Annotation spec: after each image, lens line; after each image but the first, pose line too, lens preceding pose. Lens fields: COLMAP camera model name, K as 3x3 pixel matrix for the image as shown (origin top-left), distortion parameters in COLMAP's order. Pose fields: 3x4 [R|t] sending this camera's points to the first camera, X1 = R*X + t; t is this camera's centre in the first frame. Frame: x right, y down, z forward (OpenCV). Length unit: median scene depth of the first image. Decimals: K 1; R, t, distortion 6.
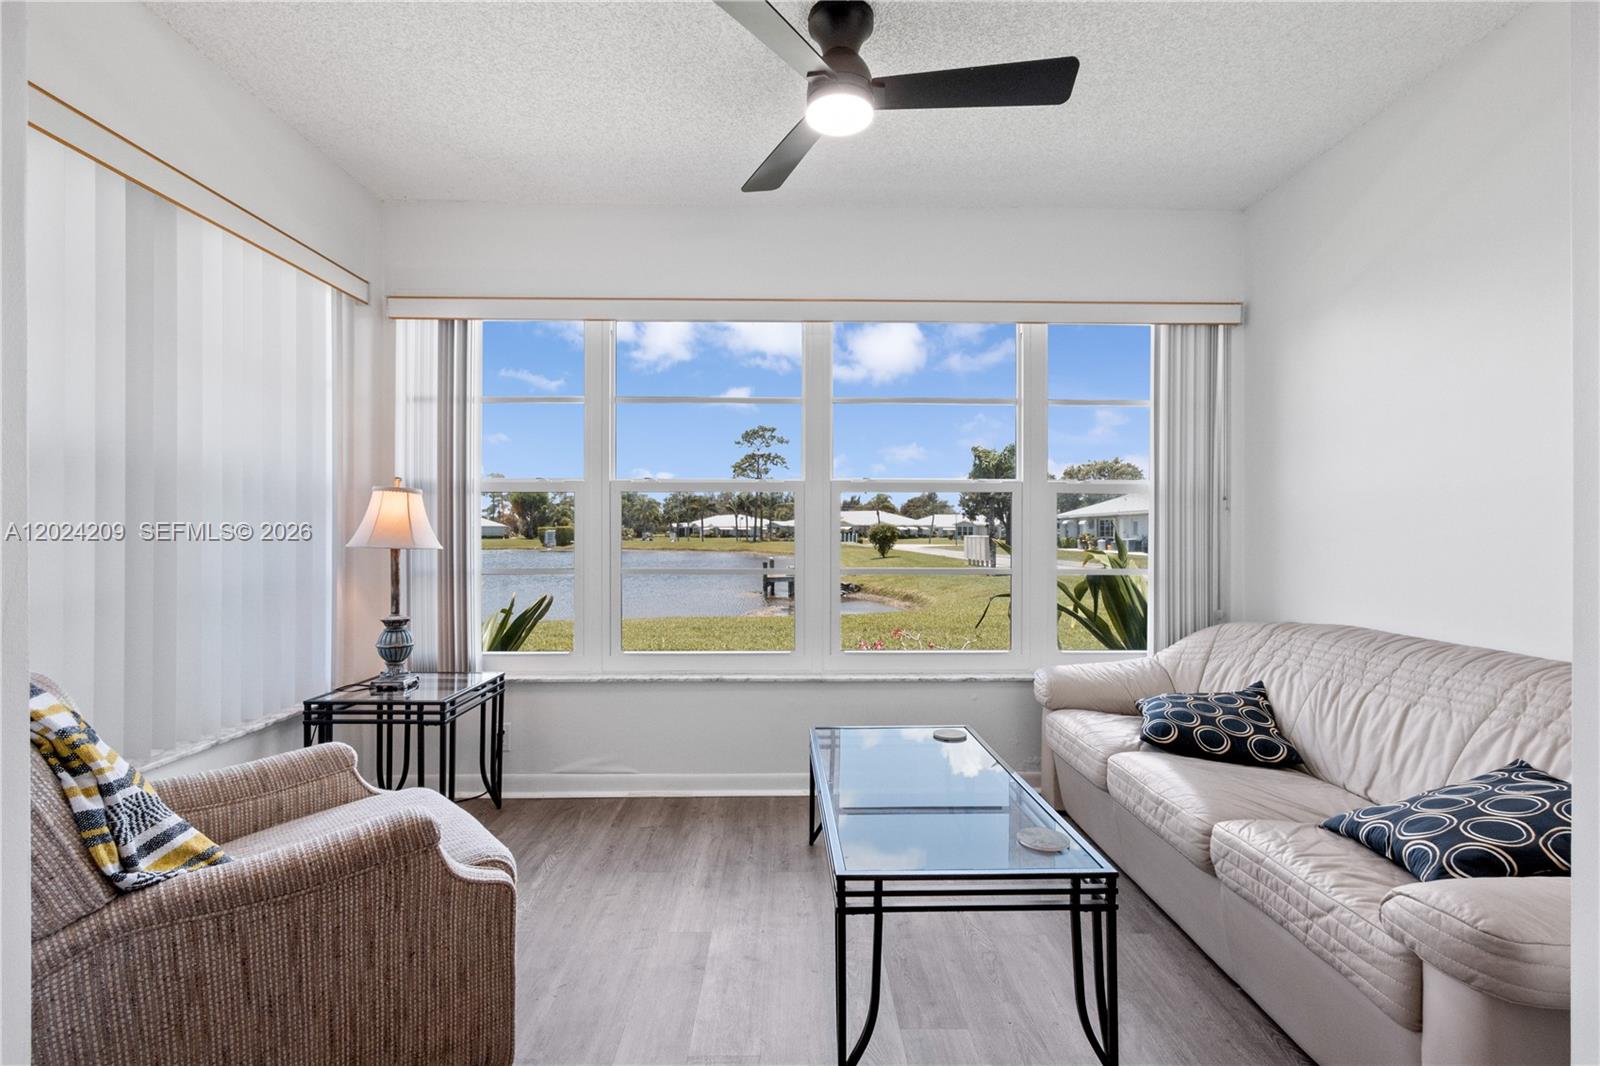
lens RADIAL K [[736.5, 0, 805.6], [0, 736.5, 530.7], [0, 0, 1]] dist [-0.004712, 0.002368]
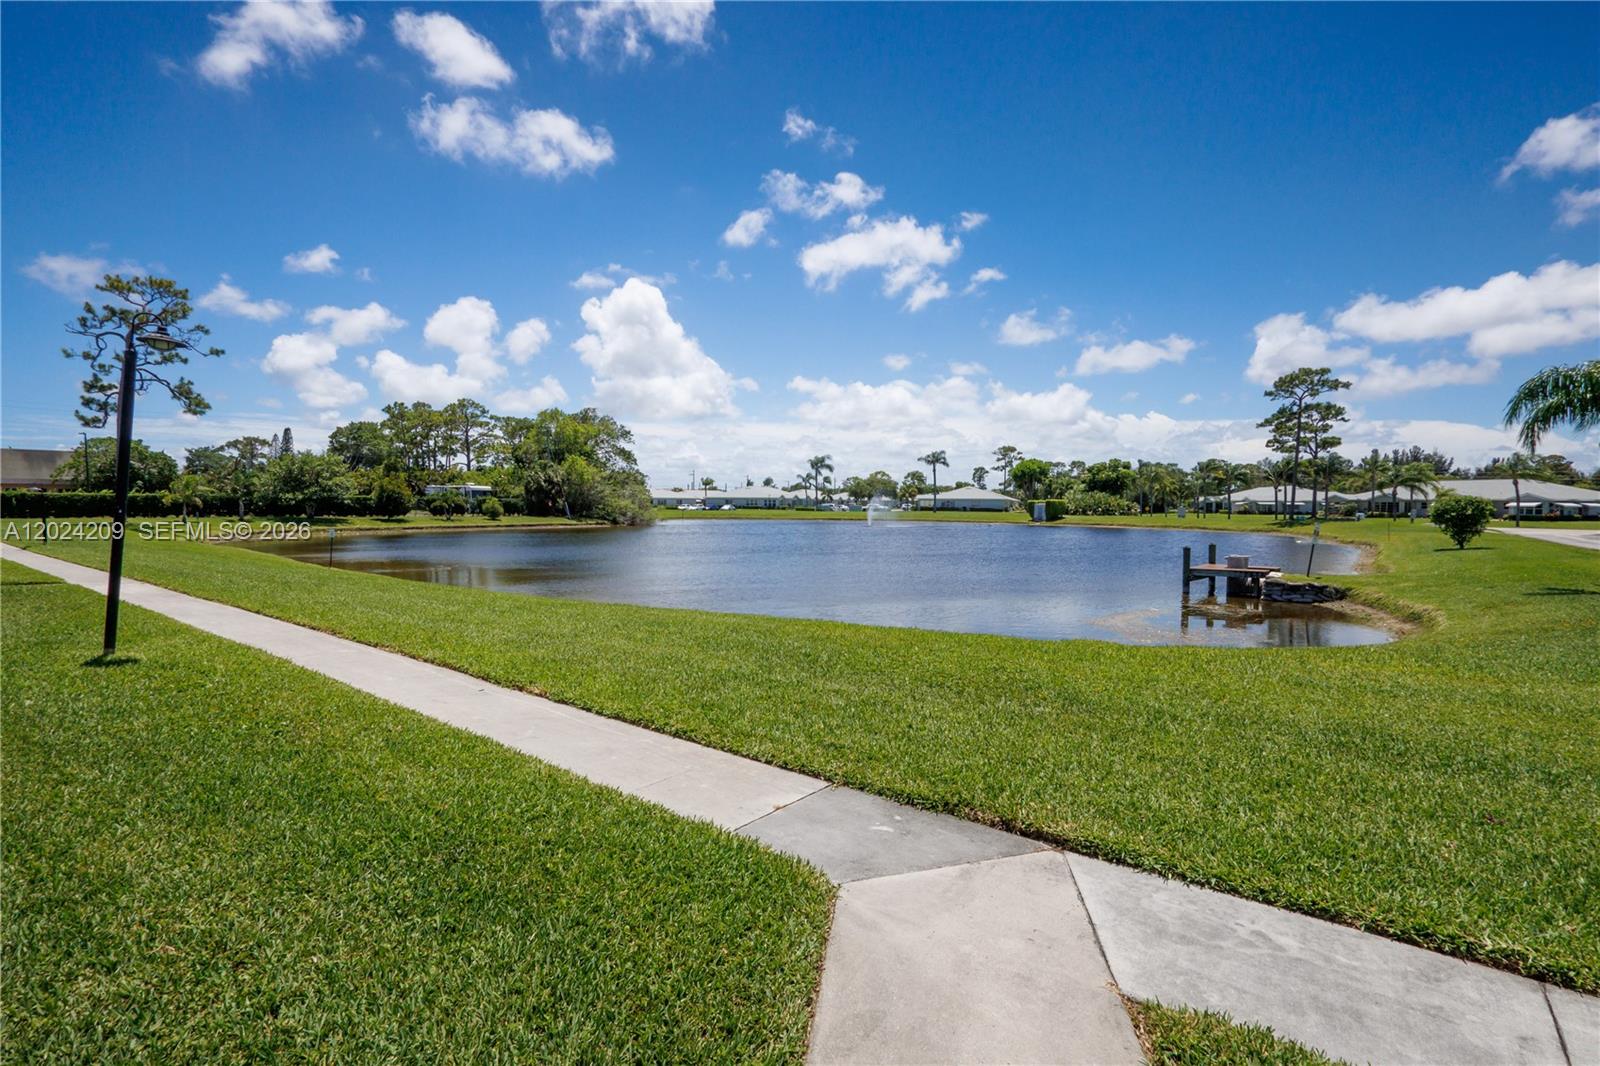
lens RADIAL K [[751.5, 0, 803.4], [0, 751.5, 527.1], [0, 0, 1]] dist [-0.000916, 0.000390]
pose [[0.765157, 0.026154, -0.643313, 1.602054], [-0.007480, 0.999468, 0.031738, 0.027396], [0.643801, -0.019473, 0.764945, 2.346157]]
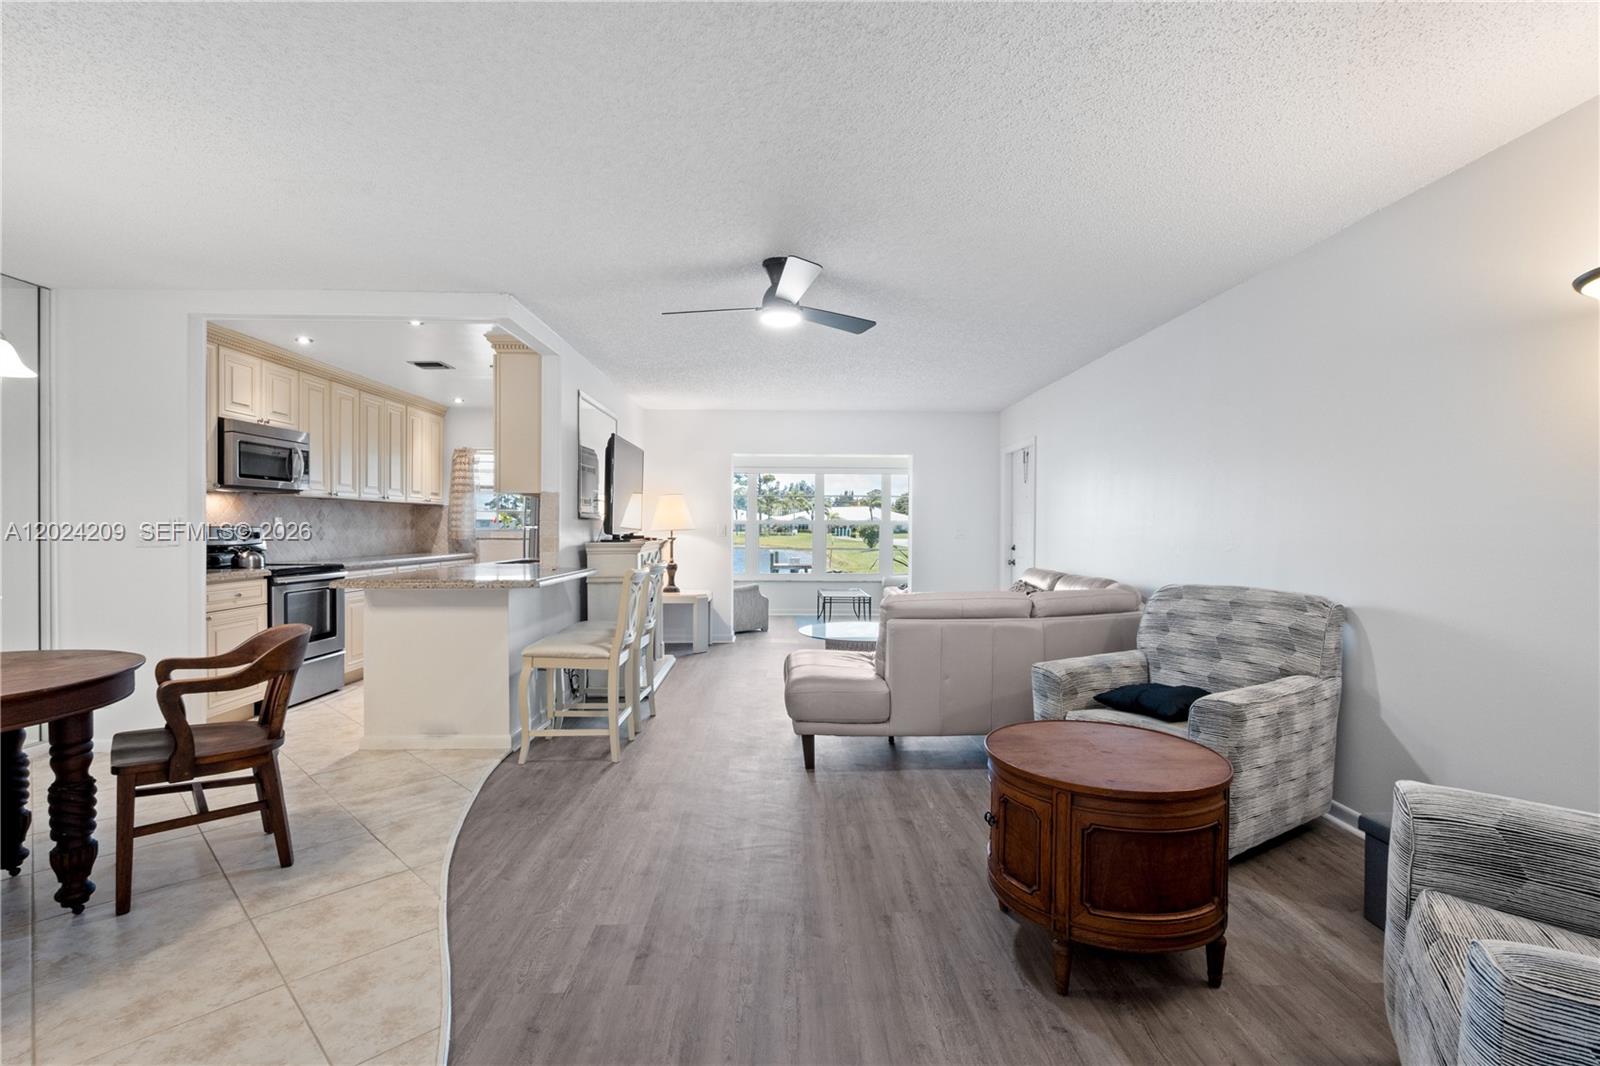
lens RADIAL K [[736.5, 0, 802.8], [0, 736.5, 532.9], [0, 0, 1]] dist [-0.004712, 0.002368]
pose [[0.999995, 0.002265, 0.002085, -0.081485], [-0.002288, 0.999935, 0.011150, -0.065758], [-0.002060, -0.011155, 0.999936, -2.905098]]
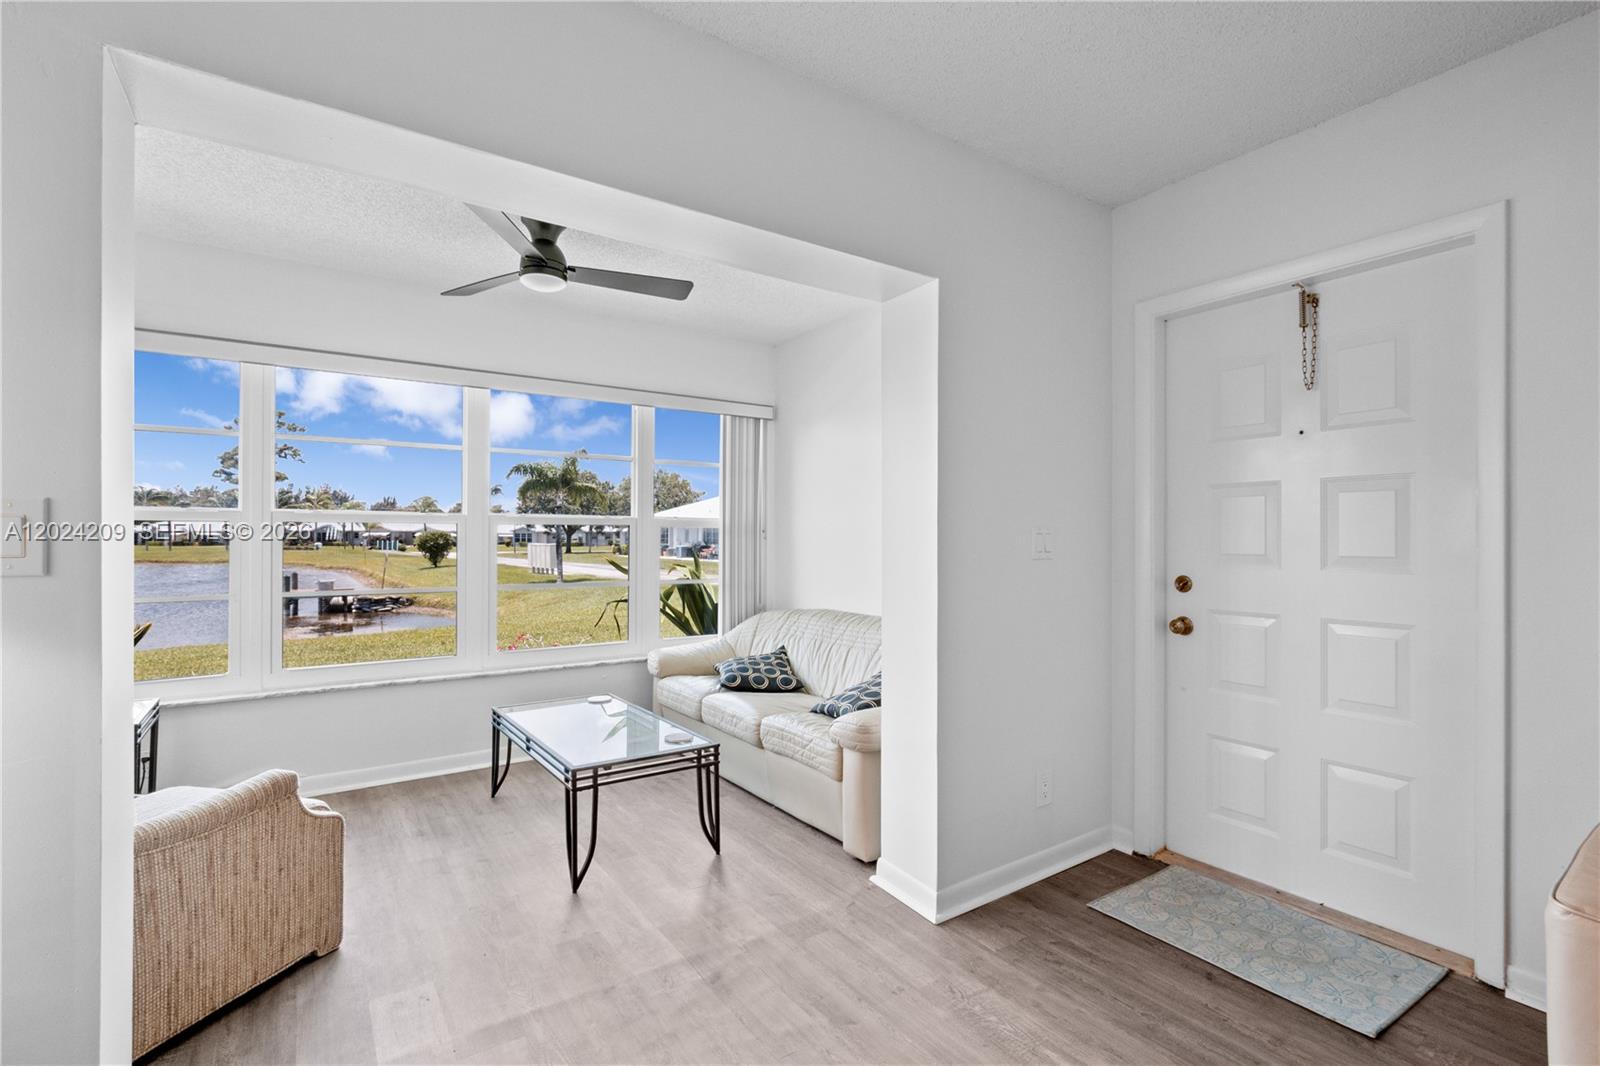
lens RADIAL K [[736.5, 0, 801.9], [0, 736.5, 535.8], [0, 0, 1]] dist [-0.004712, 0.002368]
pose [[0.836705, 0.001511, 0.547651, -0.259384], [-0.001136, 0.999999, -0.001023, -0.041585], [-0.547652, 0.000234, 0.836706, -0.417762]]
